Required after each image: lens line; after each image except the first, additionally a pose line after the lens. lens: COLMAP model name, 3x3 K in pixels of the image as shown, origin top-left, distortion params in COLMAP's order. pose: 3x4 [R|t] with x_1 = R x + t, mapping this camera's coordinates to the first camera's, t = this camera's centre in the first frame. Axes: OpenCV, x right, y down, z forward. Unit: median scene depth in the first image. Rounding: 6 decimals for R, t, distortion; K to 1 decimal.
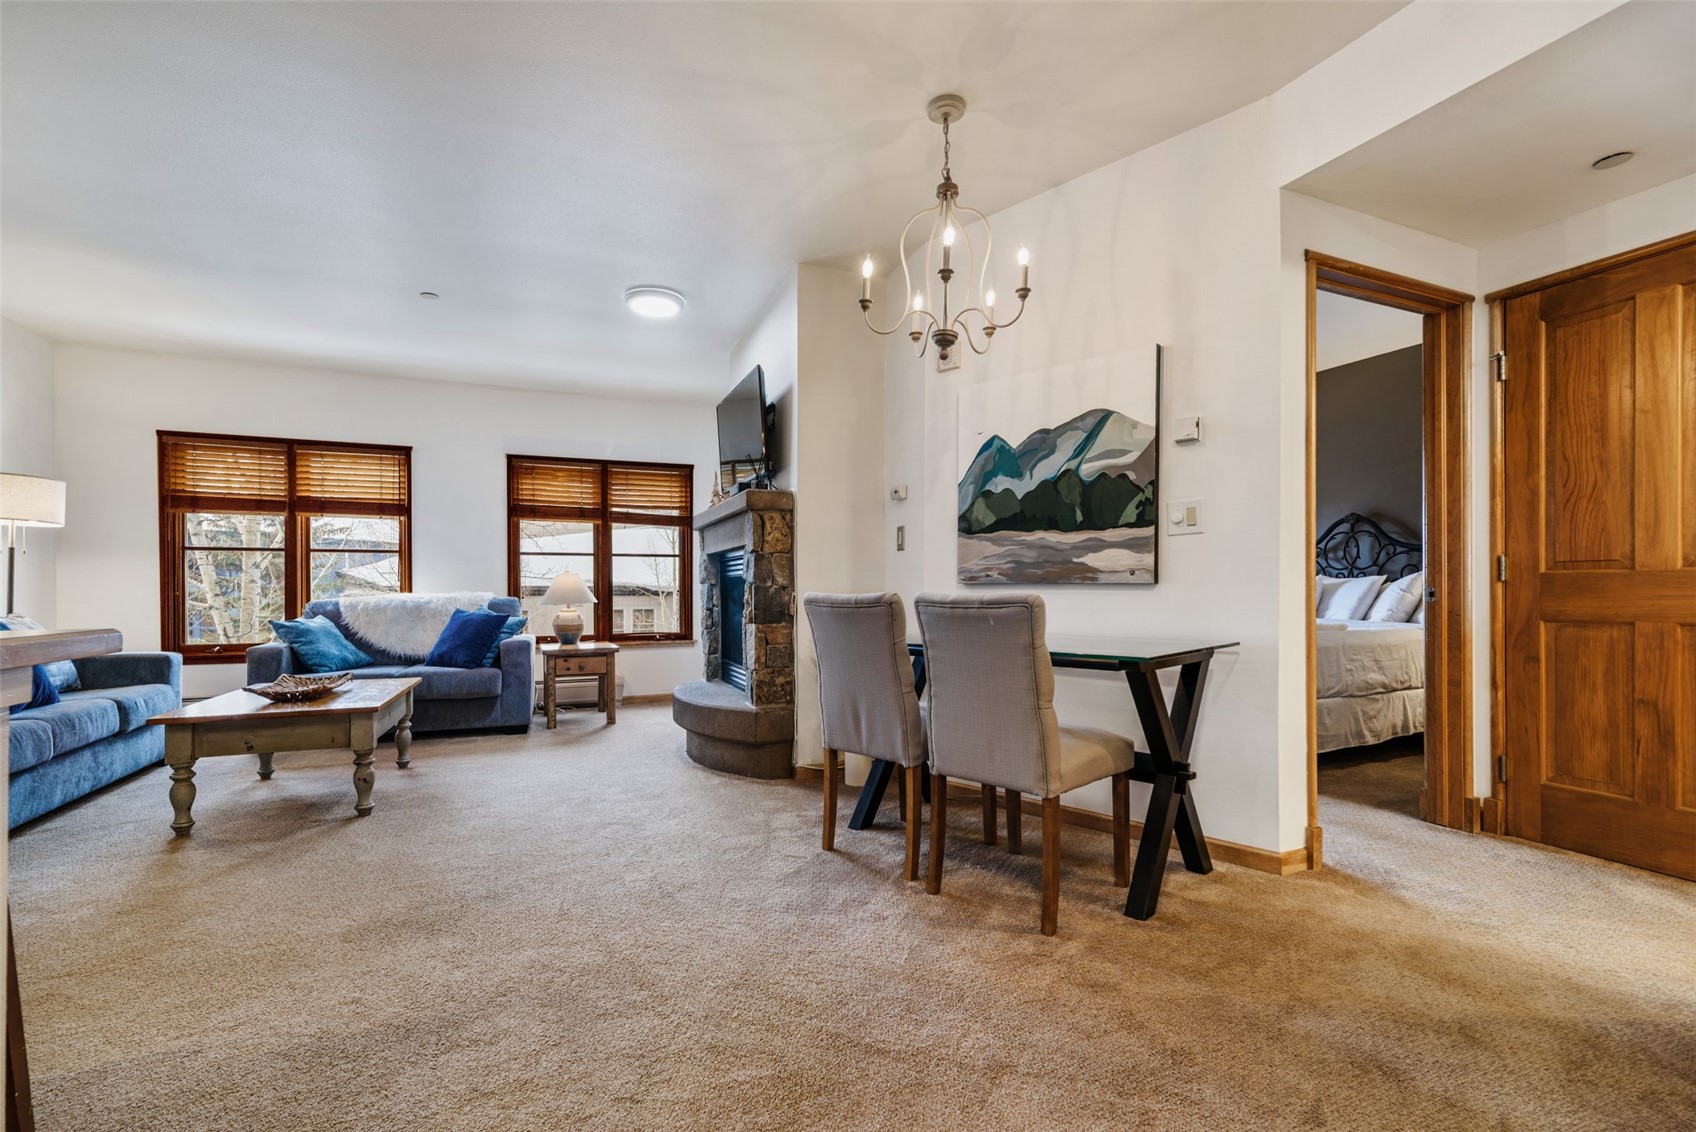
lens RADIAL K [[744.6, 0, 838.1], [0, 744.6, 593.2], [0, 0, 1]] dist [0.009188, 0.000837]
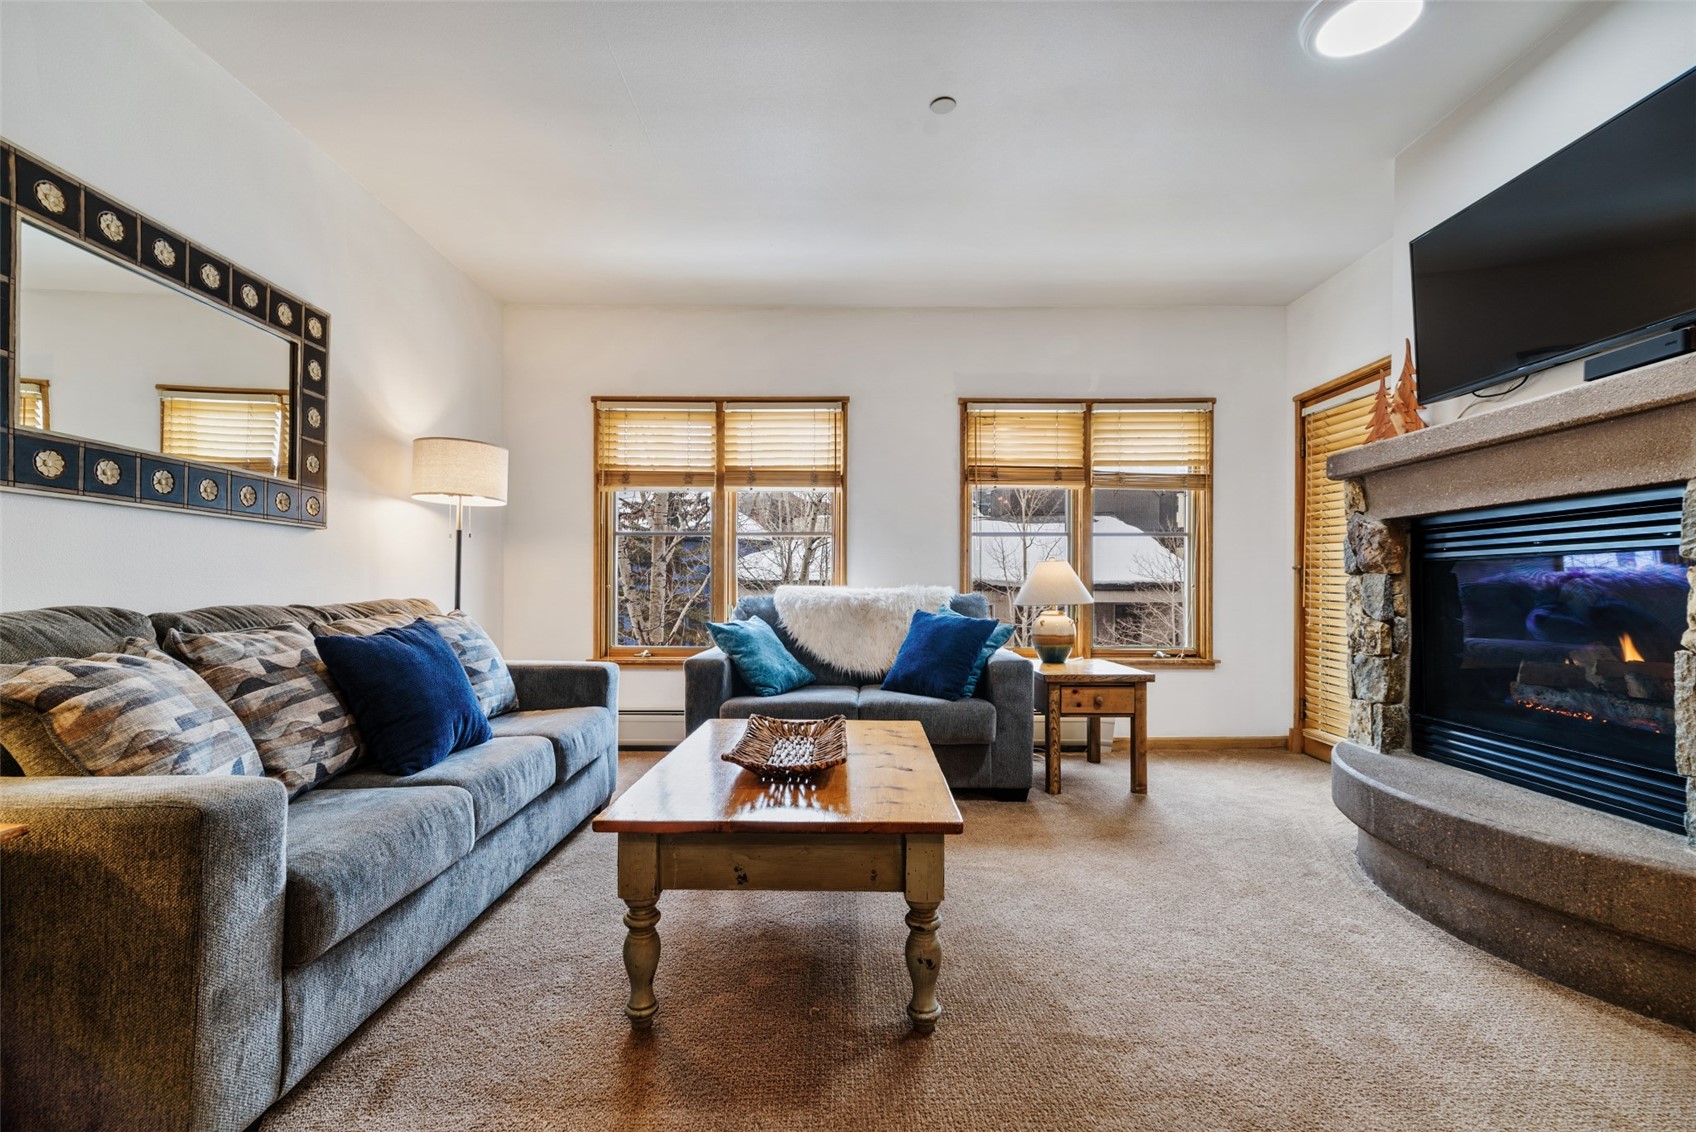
lens RADIAL K [[744.6, 0, 838.1], [0, 744.6, 593.2], [0, 0, 1]] dist [0.009188, 0.000837]
pose [[0.919447, 0.008626, -0.393119, -0.325870], [-0.006251, 0.999954, 0.007320, 0.000307], [0.393164, -0.004273, 0.919459, 0.342483]]
